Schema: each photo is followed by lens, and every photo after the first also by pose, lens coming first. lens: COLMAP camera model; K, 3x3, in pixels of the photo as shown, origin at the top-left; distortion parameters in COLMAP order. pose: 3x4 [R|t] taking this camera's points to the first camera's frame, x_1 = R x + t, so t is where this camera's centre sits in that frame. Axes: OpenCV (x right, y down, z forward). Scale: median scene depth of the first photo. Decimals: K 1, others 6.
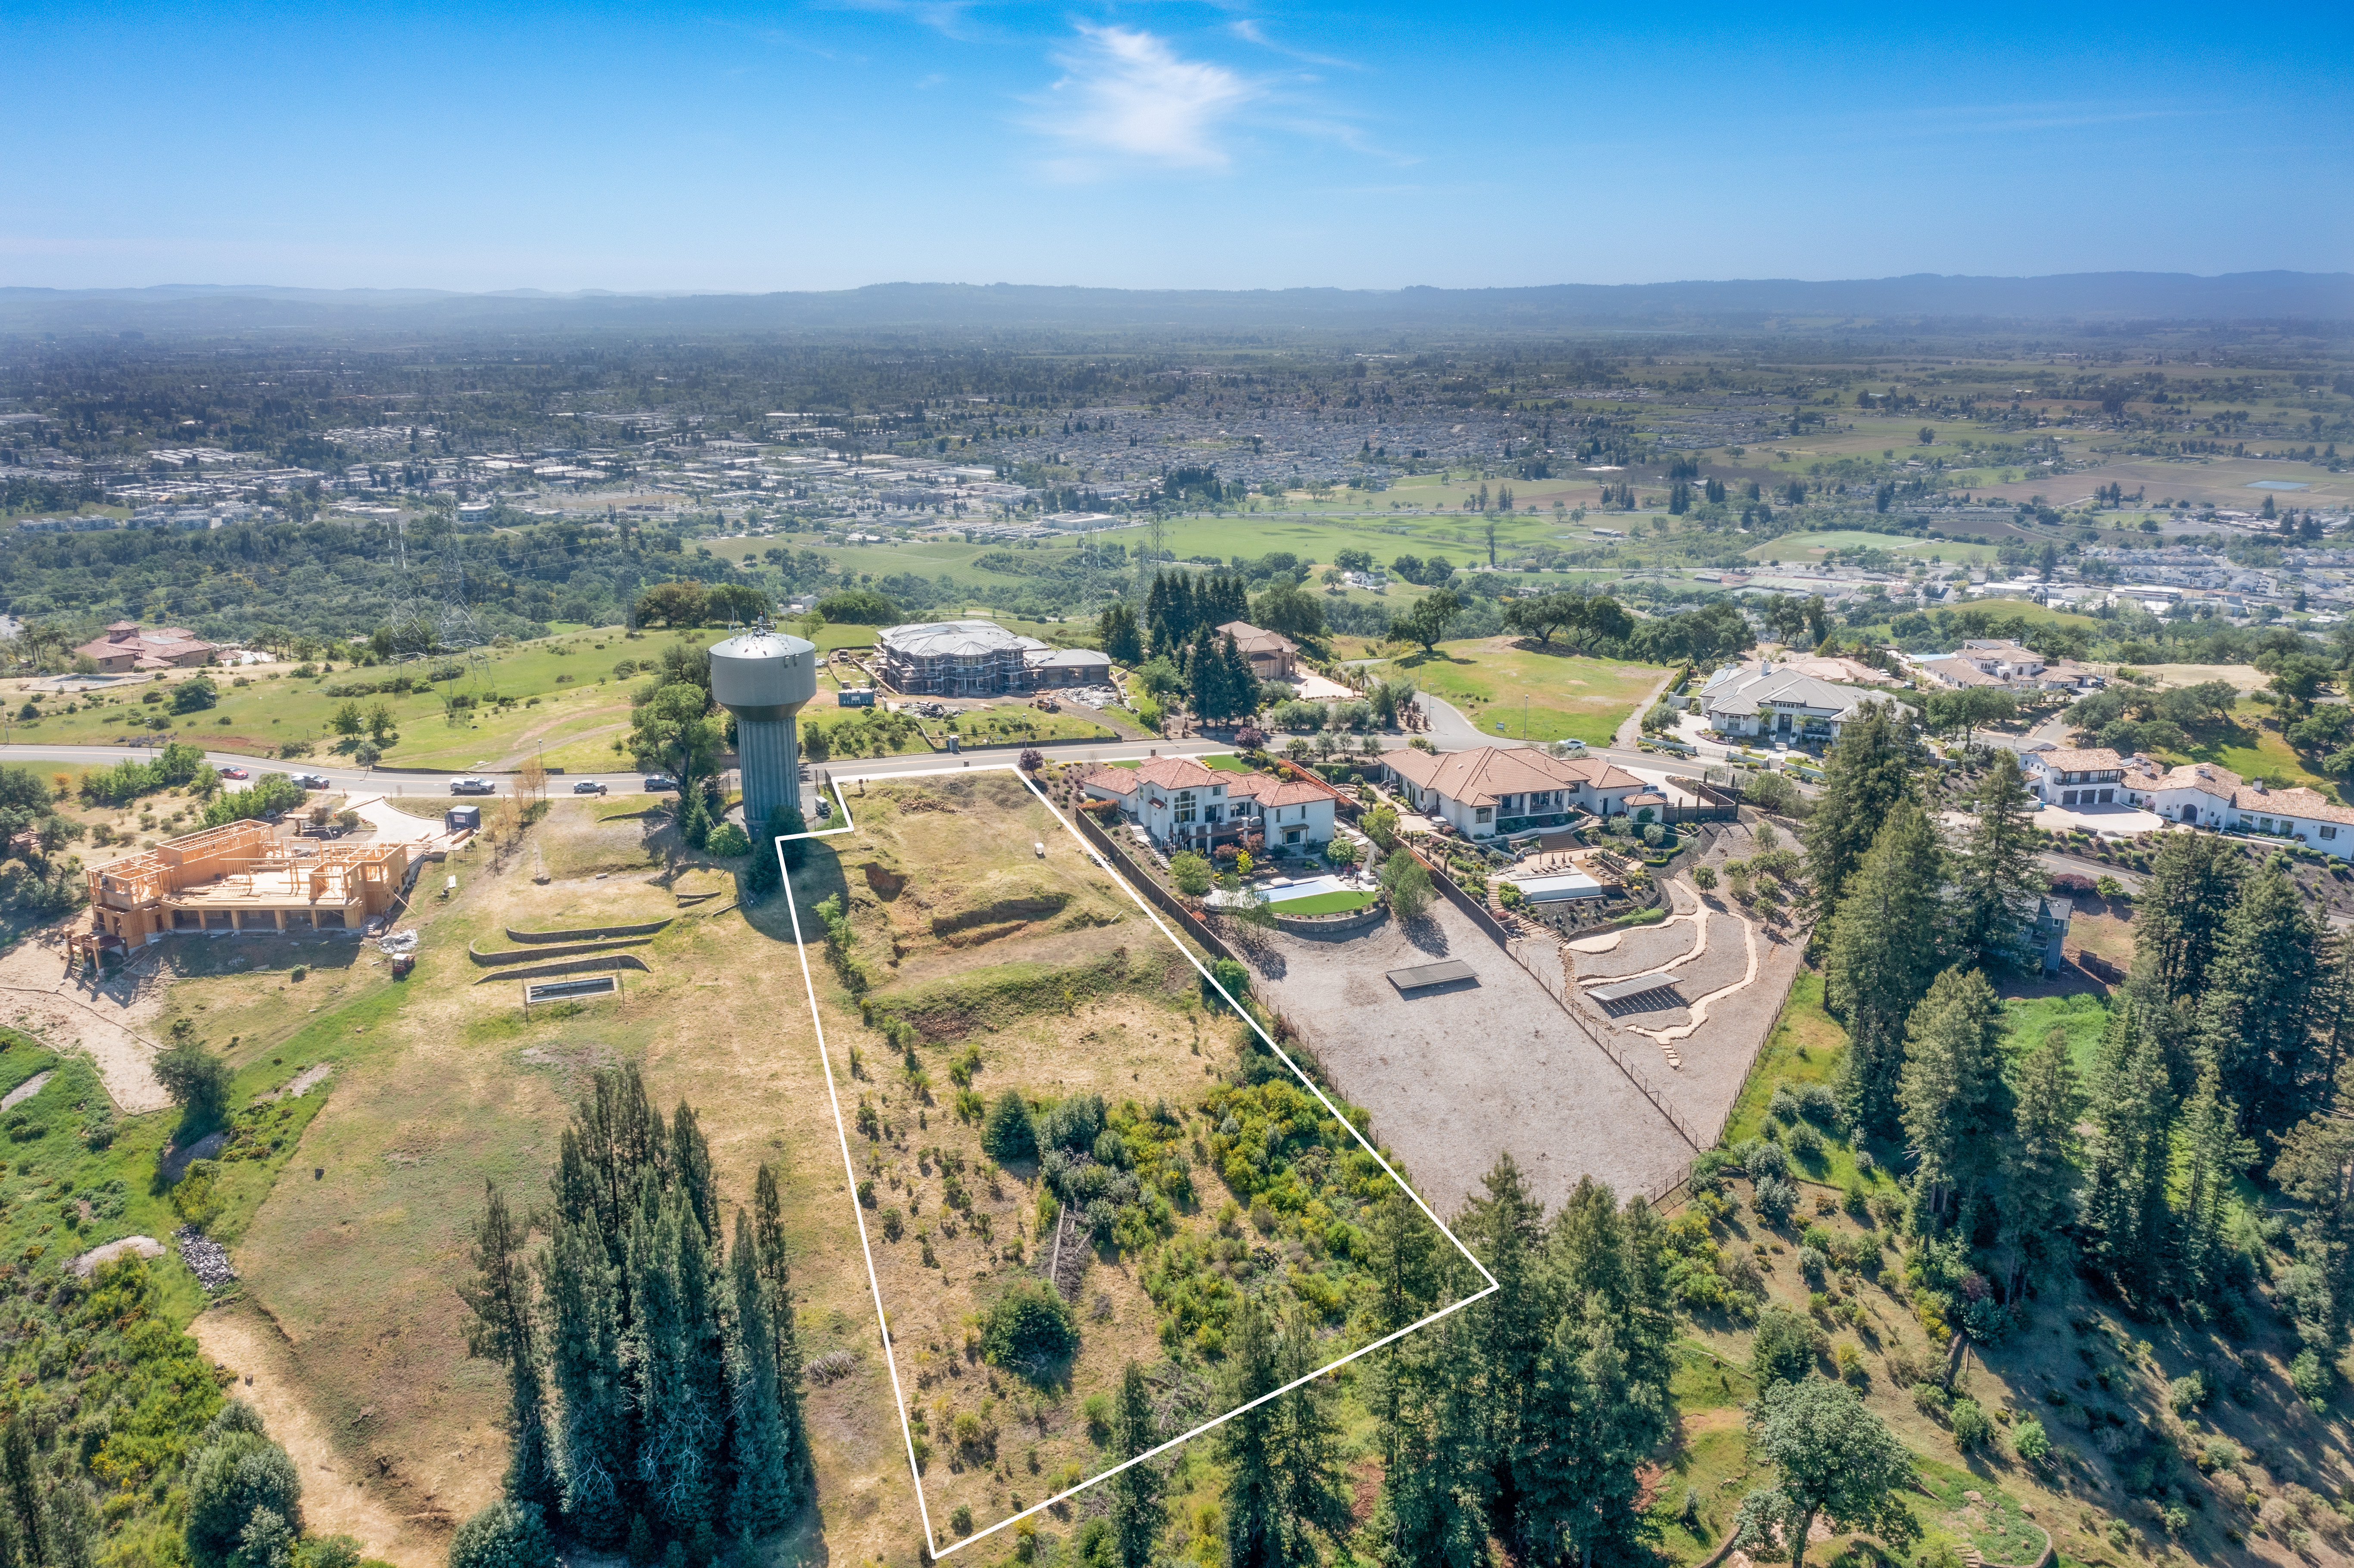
lens RADIAL K [[1850.2, 0, 1171.3], [0, 1850.2, 789.9], [0, 0, 1]] dist [-0.022802, 0.009708]
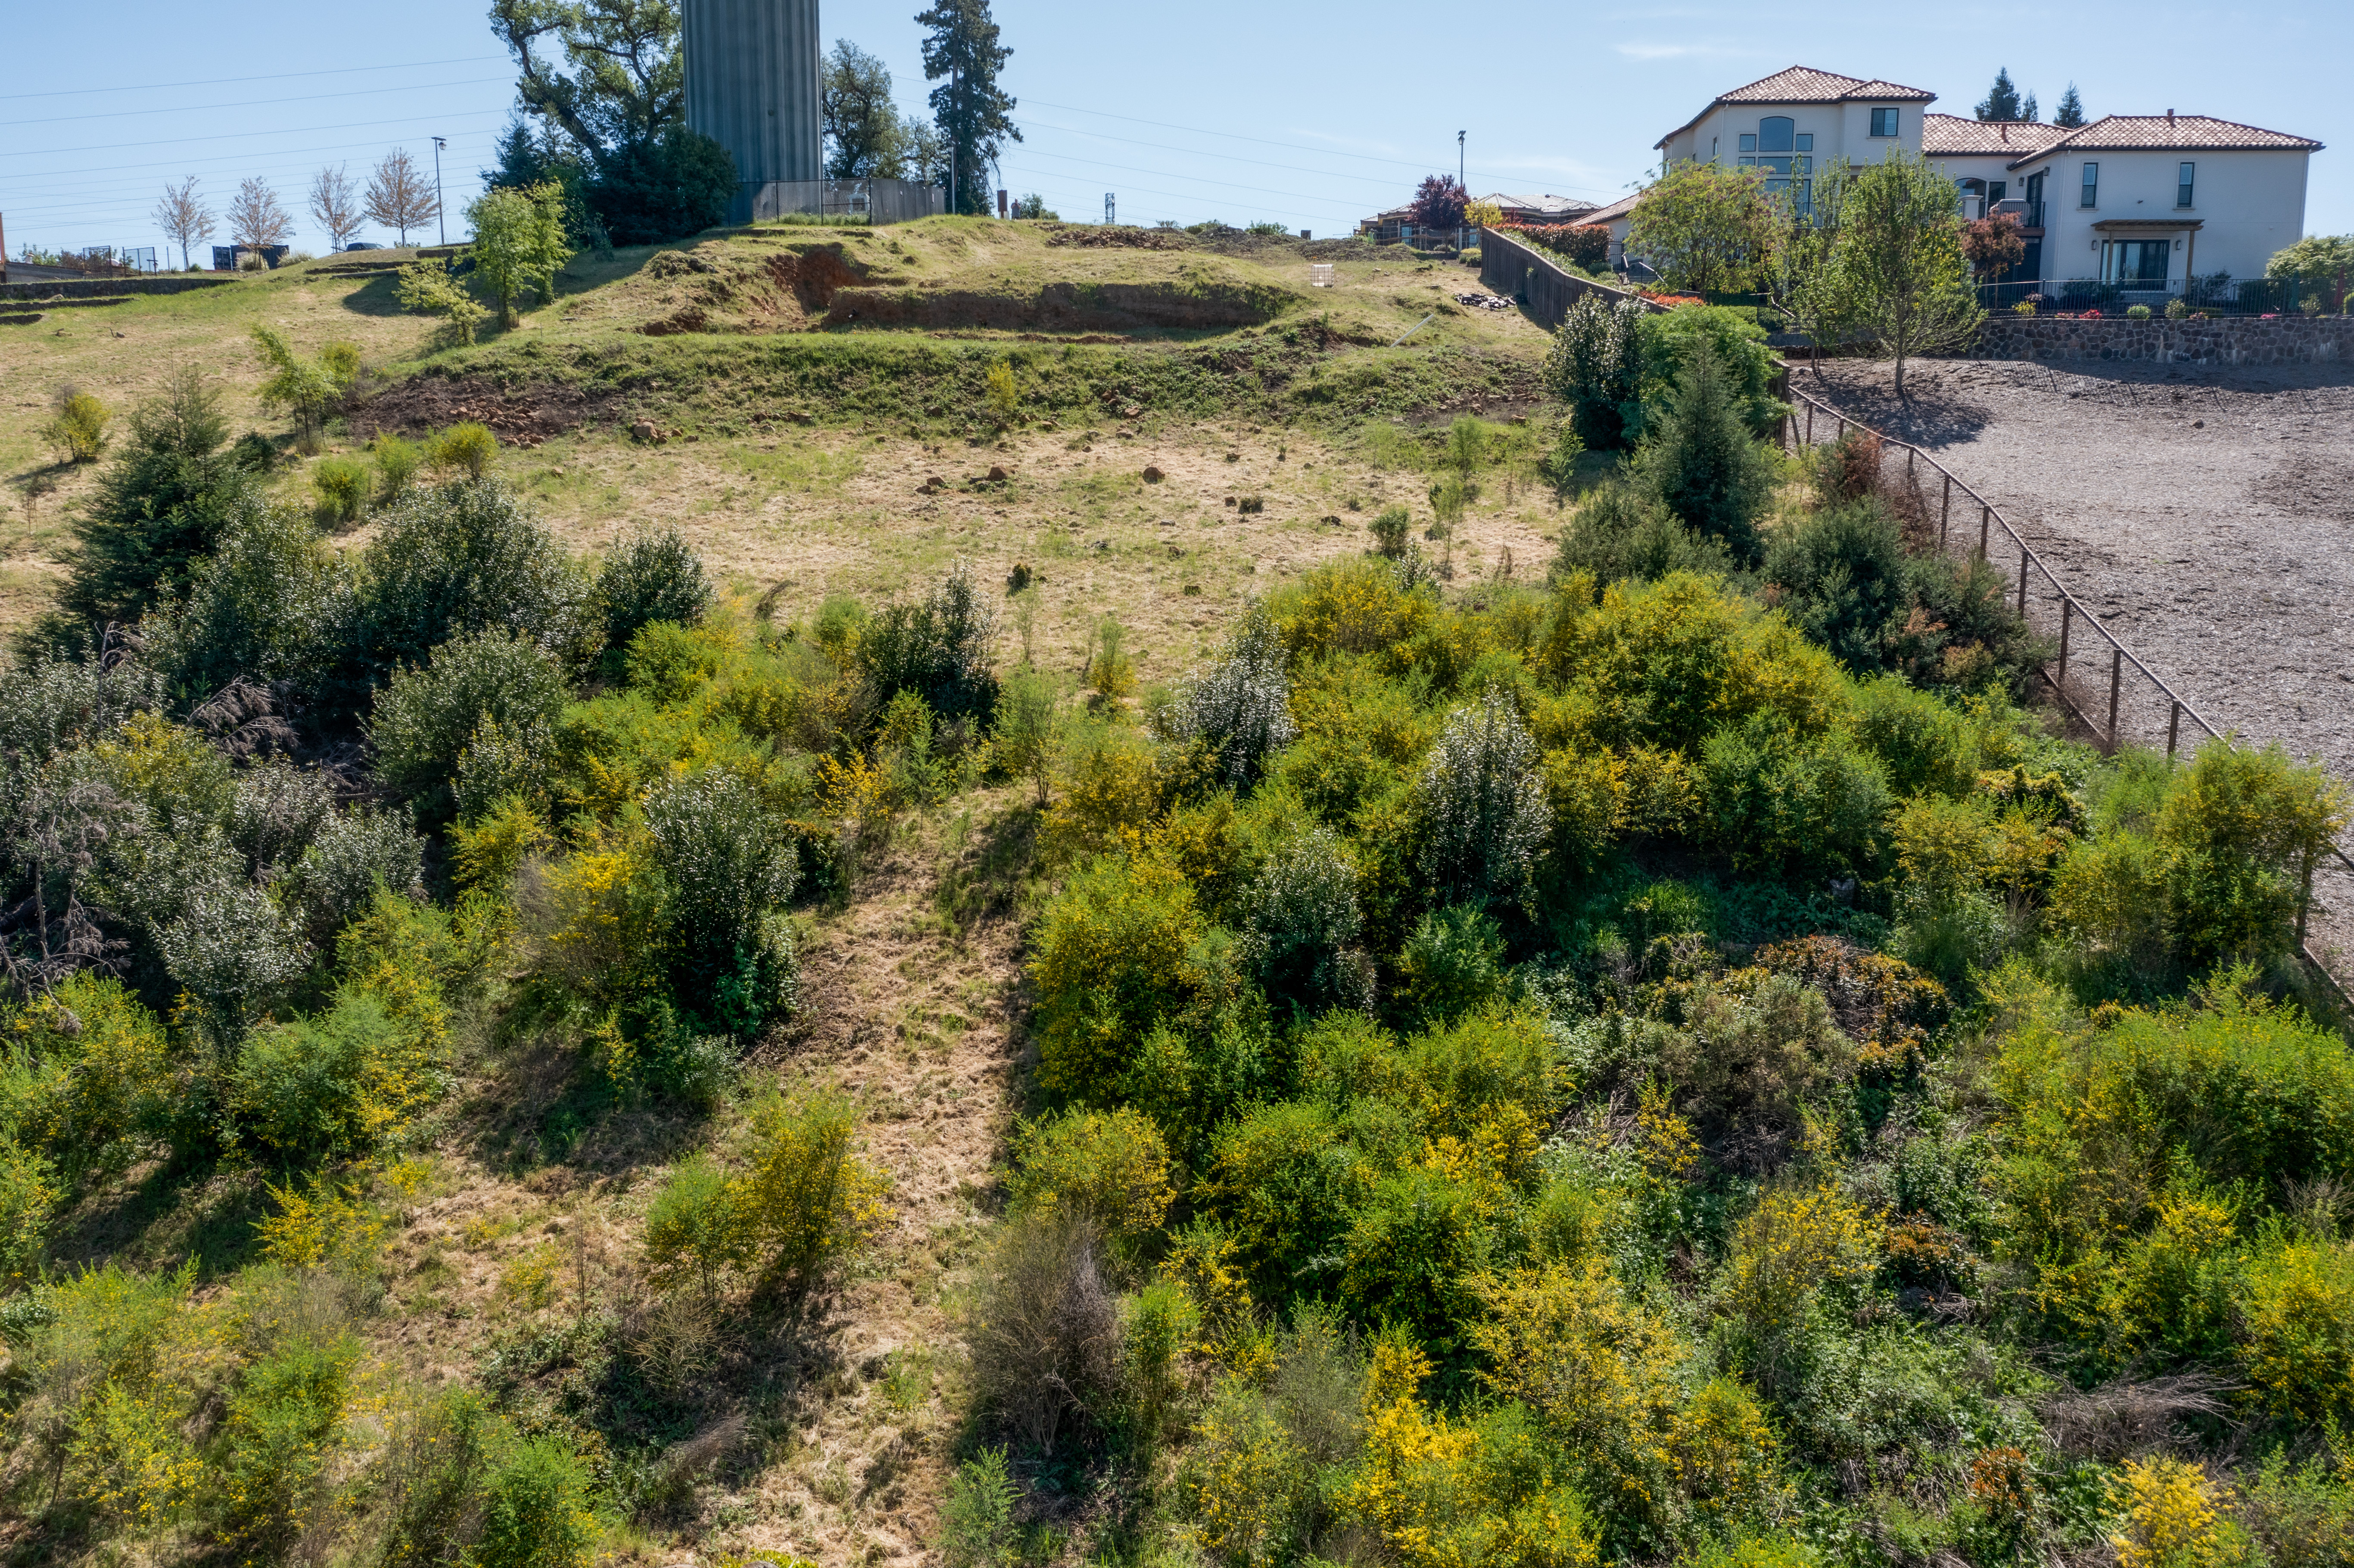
lens RADIAL K [[1850.2, 0, 1176.9], [0, 1850.2, 777.6], [0, 0, 1]] dist [-0.022802, 0.009708]
pose [[0.875558, 0.074634, -0.477314, 0.040047], [-0.127692, 0.988611, -0.079648, 0.079513], [0.465933, 0.130686, 0.875116, 0.346049]]
